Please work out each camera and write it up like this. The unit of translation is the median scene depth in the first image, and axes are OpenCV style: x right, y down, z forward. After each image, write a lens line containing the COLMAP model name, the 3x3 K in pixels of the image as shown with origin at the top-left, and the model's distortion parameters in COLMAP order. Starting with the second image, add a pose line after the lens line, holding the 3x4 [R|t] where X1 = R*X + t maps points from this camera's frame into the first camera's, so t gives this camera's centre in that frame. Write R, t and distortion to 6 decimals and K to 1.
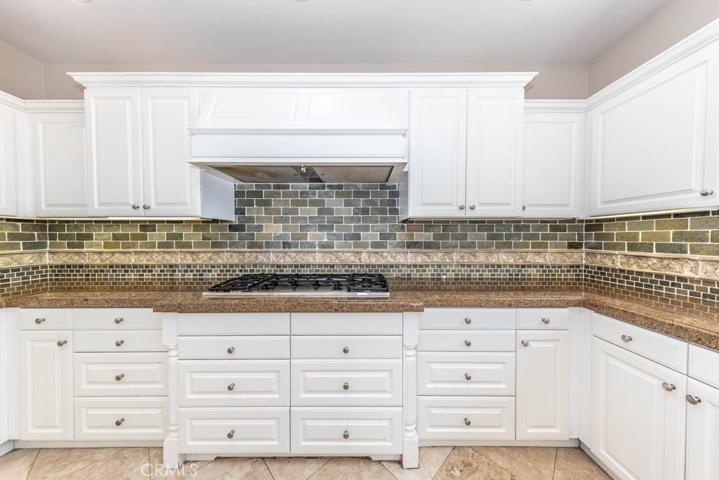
lens RADIAL K [[225.8, 0, 361.8], [0, 225.8, 240.6], [0, 0, 1]] dist [0.005226, -0.000161]
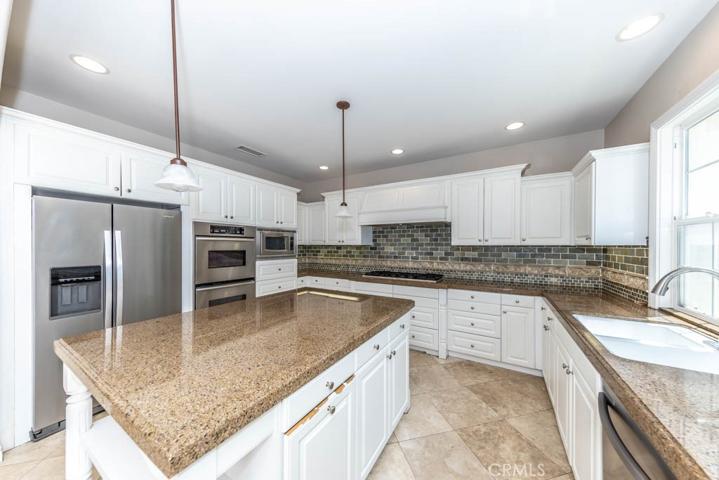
lens RADIAL K [[235.1, 0, 361.4], [0, 235.1, 245.8], [0, 0, 1]] dist [0.001100, -0.000026]
pose [[0.860218, 0.002097, -0.509923, 0.464243], [-0.009210, 0.999892, -0.011425, -0.054812], [0.509844, 0.014525, 0.860144, -0.932101]]
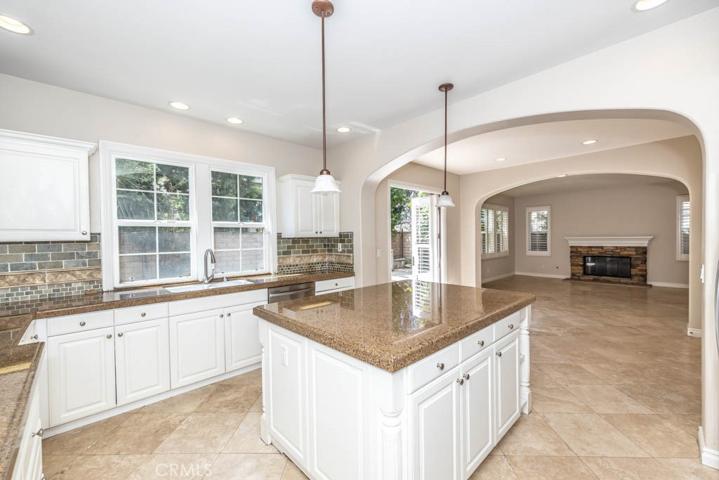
lens RADIAL K [[294.3, 0, 361.6], [0, 294.3, 239.7], [0, 0, 1]] dist [0.000809, -0.000014]
pose [[-0.691225, 0.000038, 0.722639, -0.928343], [0.023247, 0.999484, 0.022184, -0.085420], [-0.722265, 0.032134, -0.690869, 0.548263]]
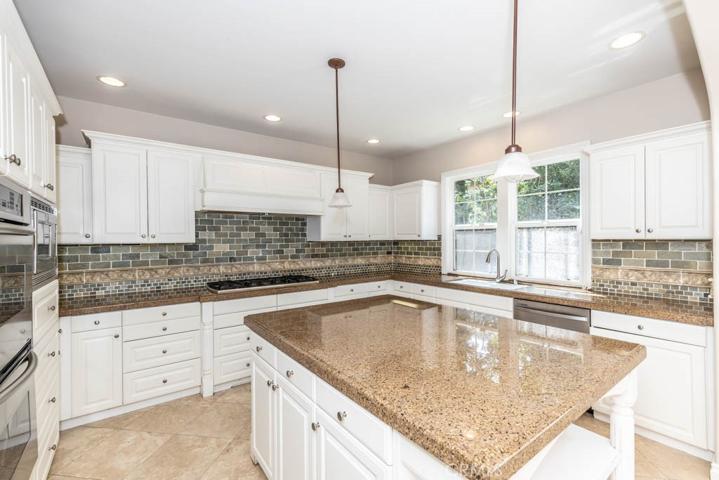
lens RADIAL K [[314.7, 0, 362.8], [0, 314.7, 240.0], [0, 0, 1]] dist [0.000648, 0.000057]
pose [[0.797142, -0.008665, 0.603729, -0.859571], [0.017953, 0.999795, -0.009355, -0.067127], [-0.603525, 0.018296, 0.797134, -1.004656]]
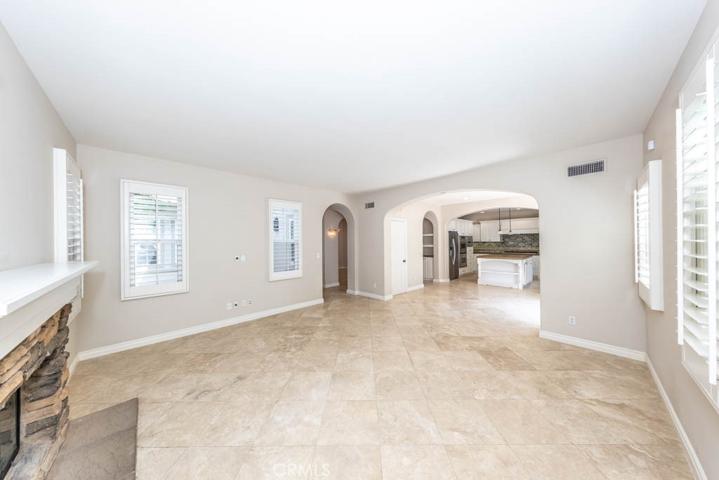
lens RADIAL K [[232.0, 0, 357.2], [0, 232.0, 240.7], [0, 0, 1]] dist [0.000805, -0.000041]
pose [[0.705412, -0.008235, -0.708749, 0.881131], [-0.002478, 0.999898, -0.014084, -0.022437], [0.708793, 0.011691, 0.705320, -5.218874]]
